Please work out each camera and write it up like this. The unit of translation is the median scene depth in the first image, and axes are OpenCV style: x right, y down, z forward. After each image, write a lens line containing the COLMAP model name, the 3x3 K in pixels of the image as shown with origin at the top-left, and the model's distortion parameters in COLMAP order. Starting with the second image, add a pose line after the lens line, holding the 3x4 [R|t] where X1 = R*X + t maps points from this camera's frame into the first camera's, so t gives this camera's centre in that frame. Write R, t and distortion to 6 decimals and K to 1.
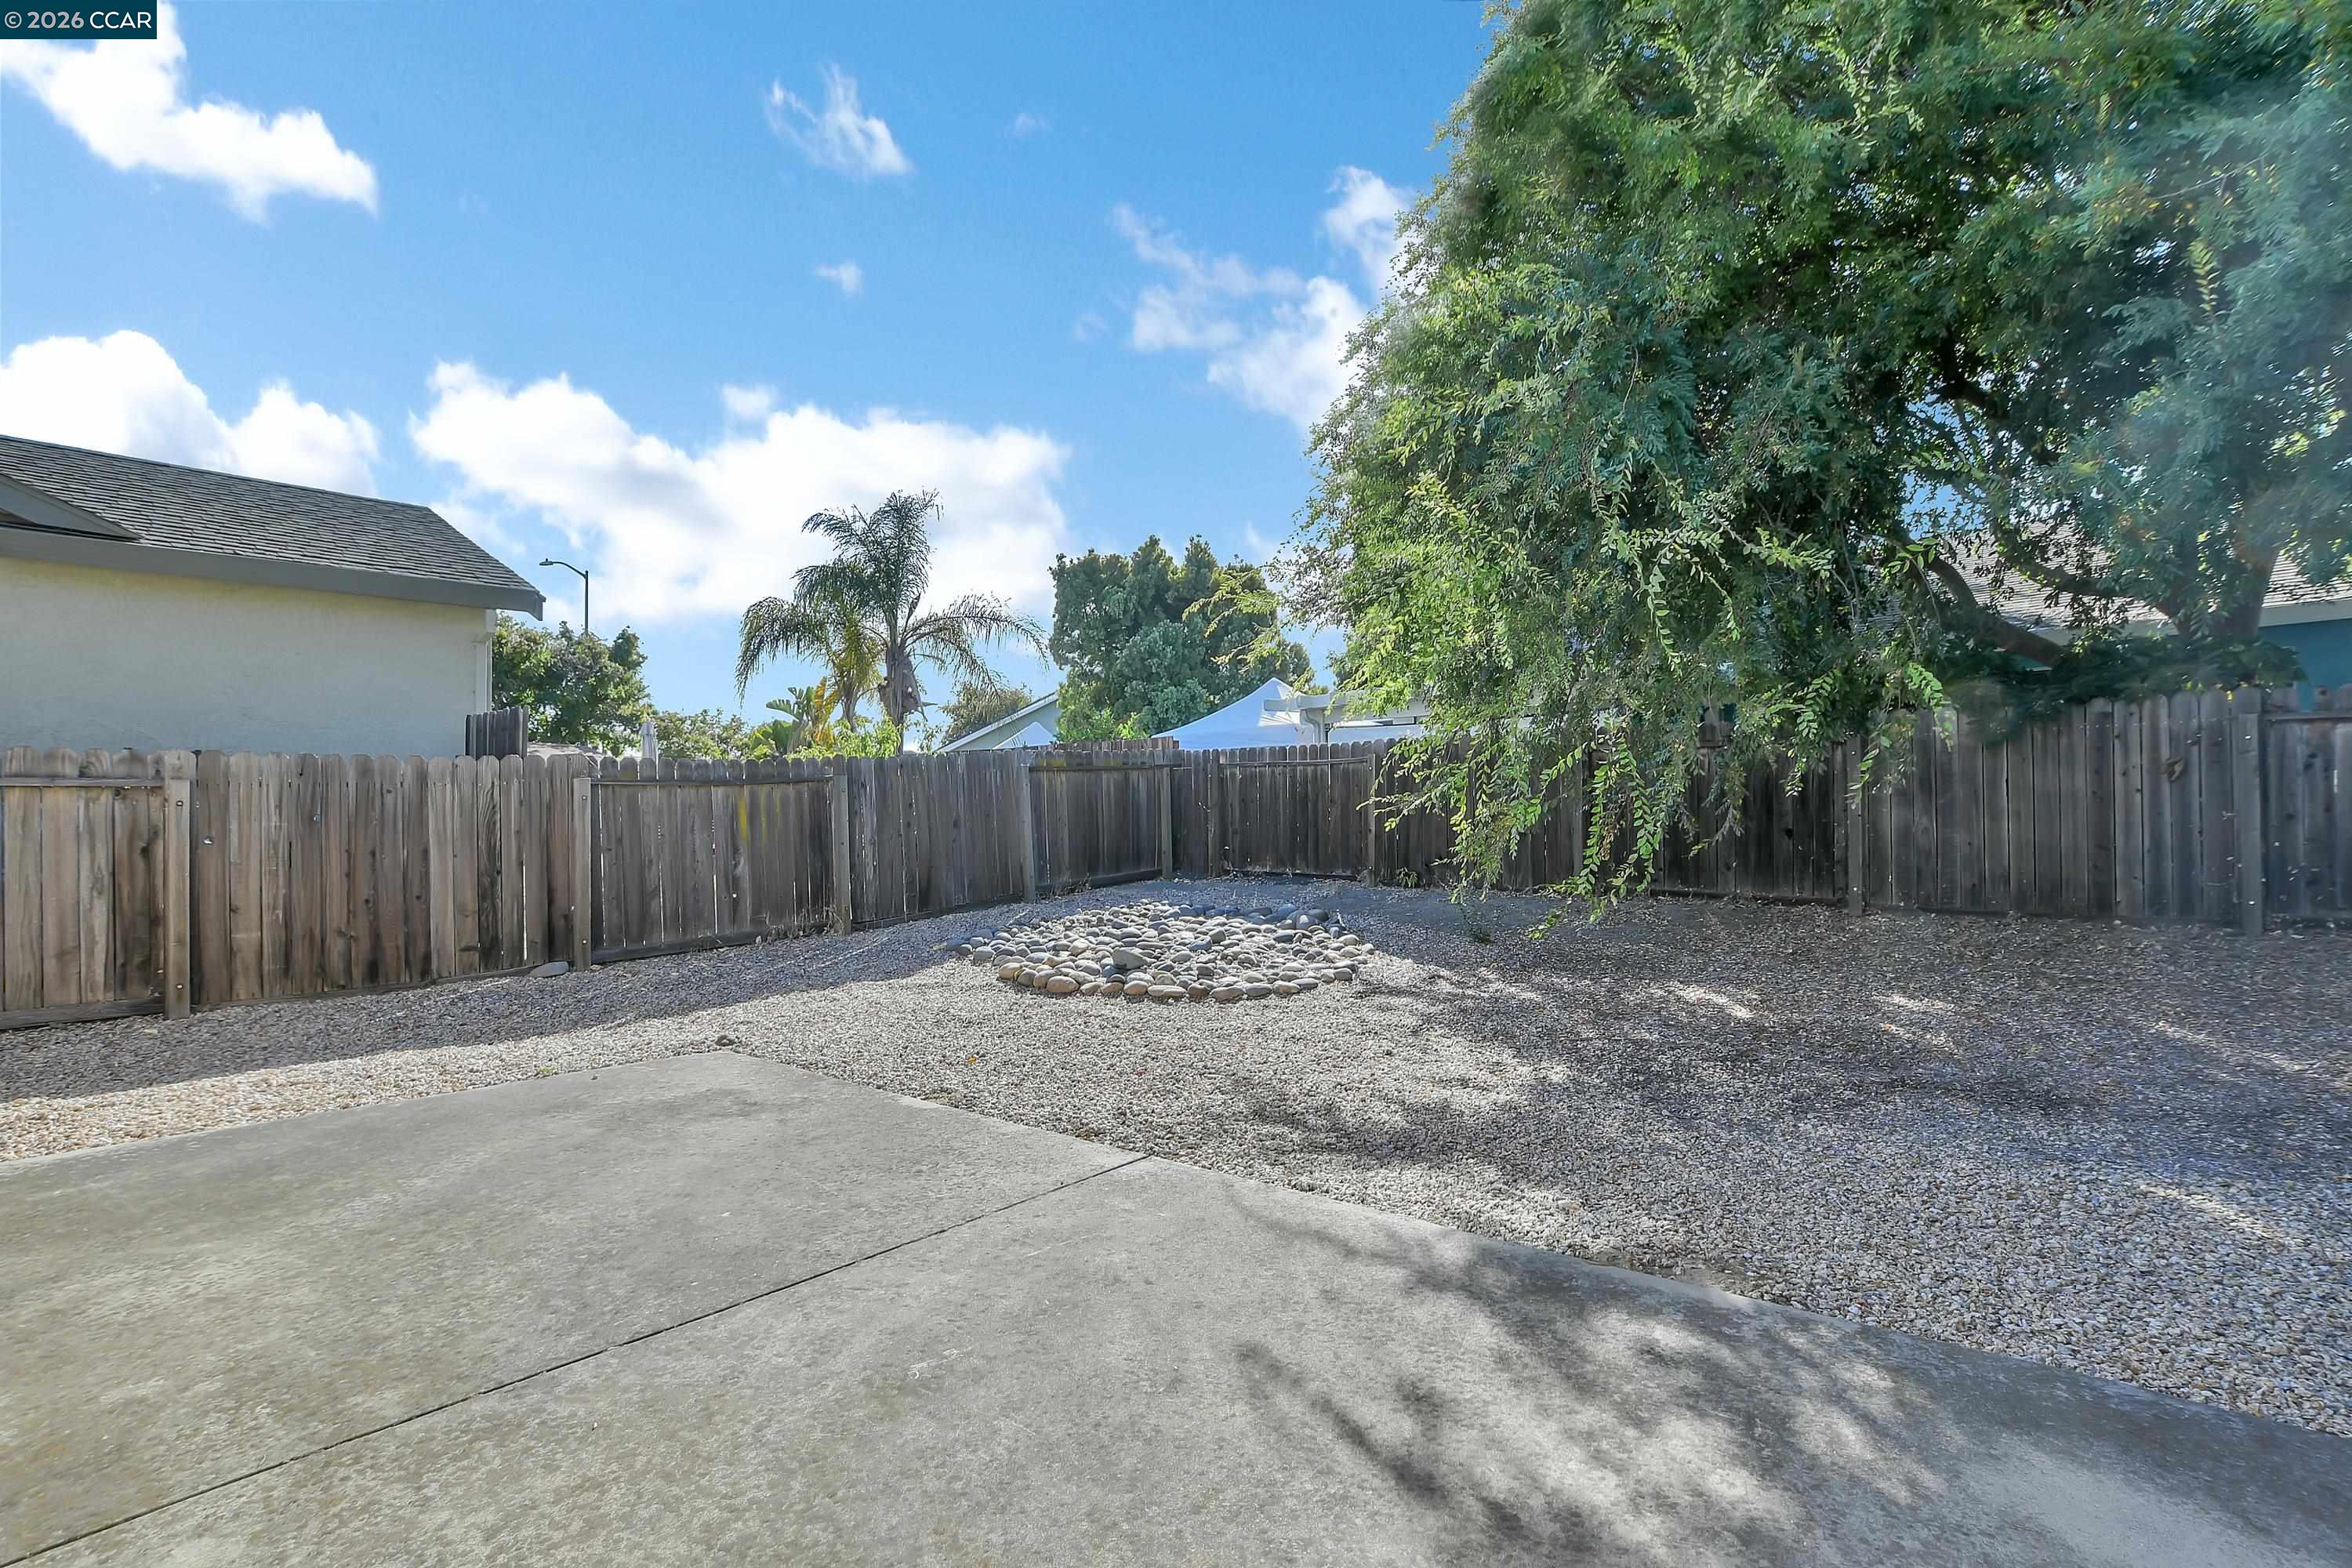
lens RADIAL K [[1064.8, 0, 1171.4], [0, 1064.8, 792.8], [0, 0, 1]] dist [-0.029068, 0.000318]
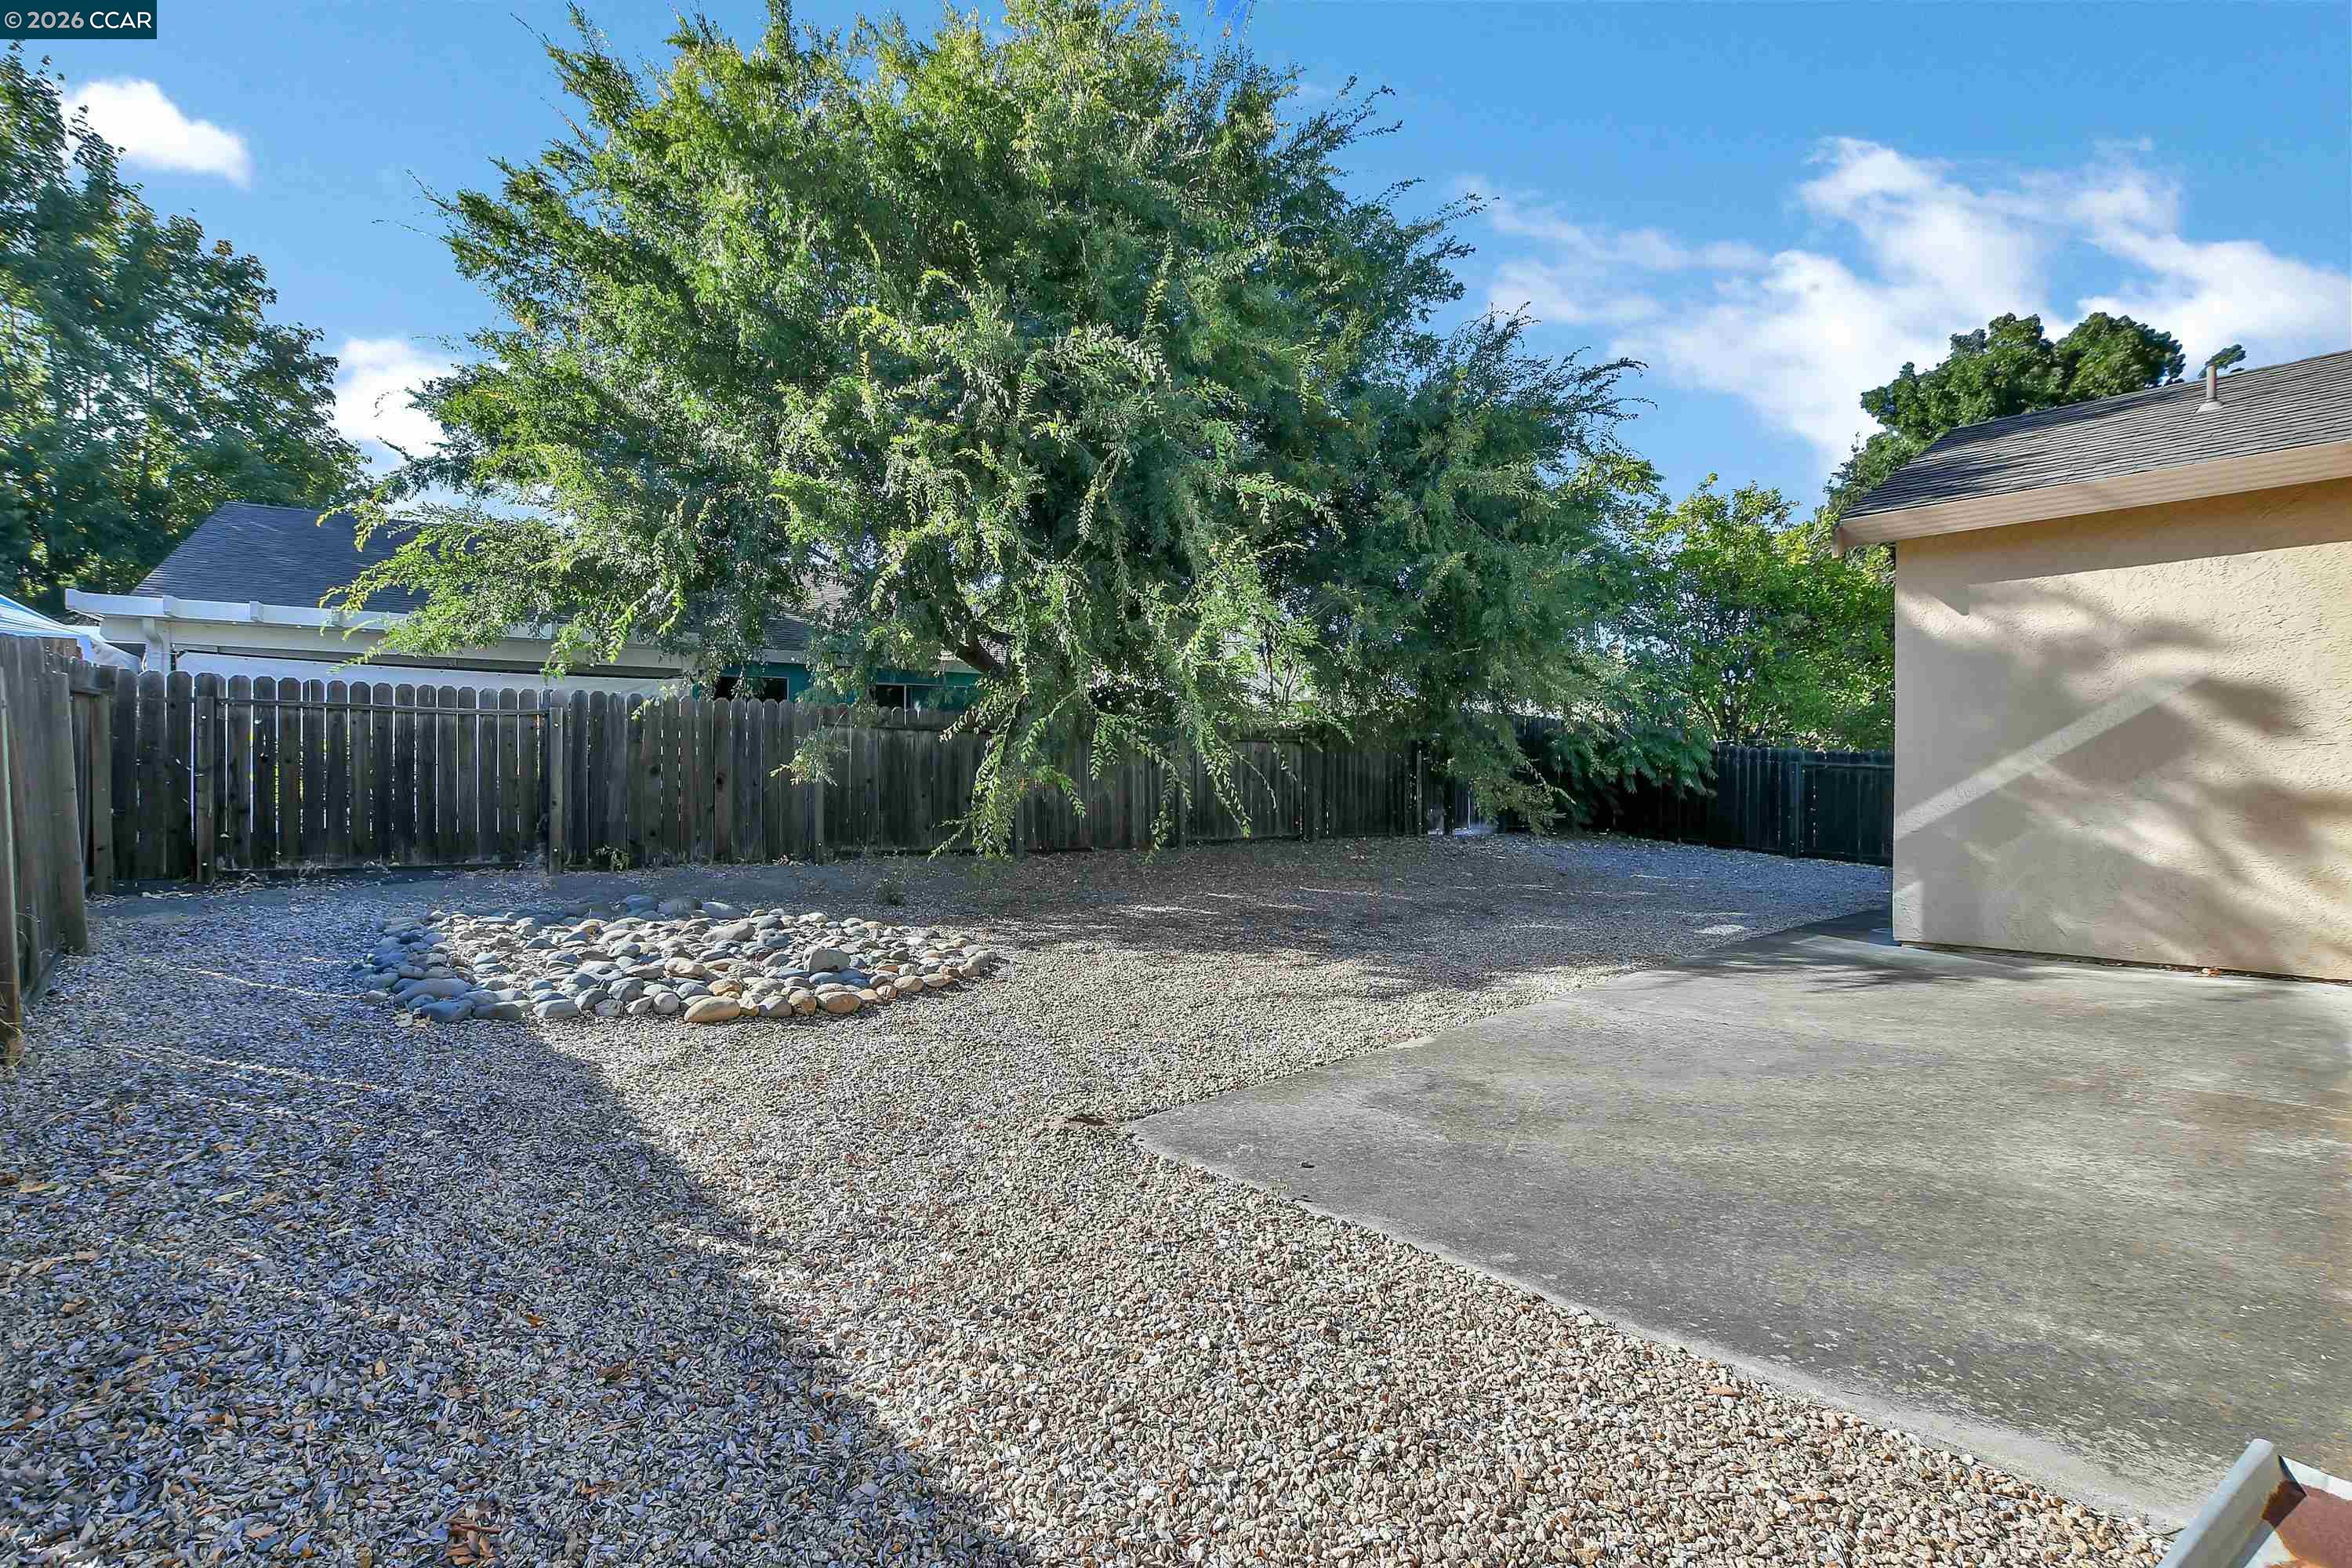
lens RADIAL K [[1064.8, 0, 1171.4], [0, 1064.8, 792.8], [0, 0, 1]] dist [-0.029068, 0.000318]
pose [[0.150907, 0.003083, 0.988543, -1.798200], [-0.021289, 0.999773, 0.000132, 0.060110], [-0.988319, -0.021065, 0.150939, 1.466416]]
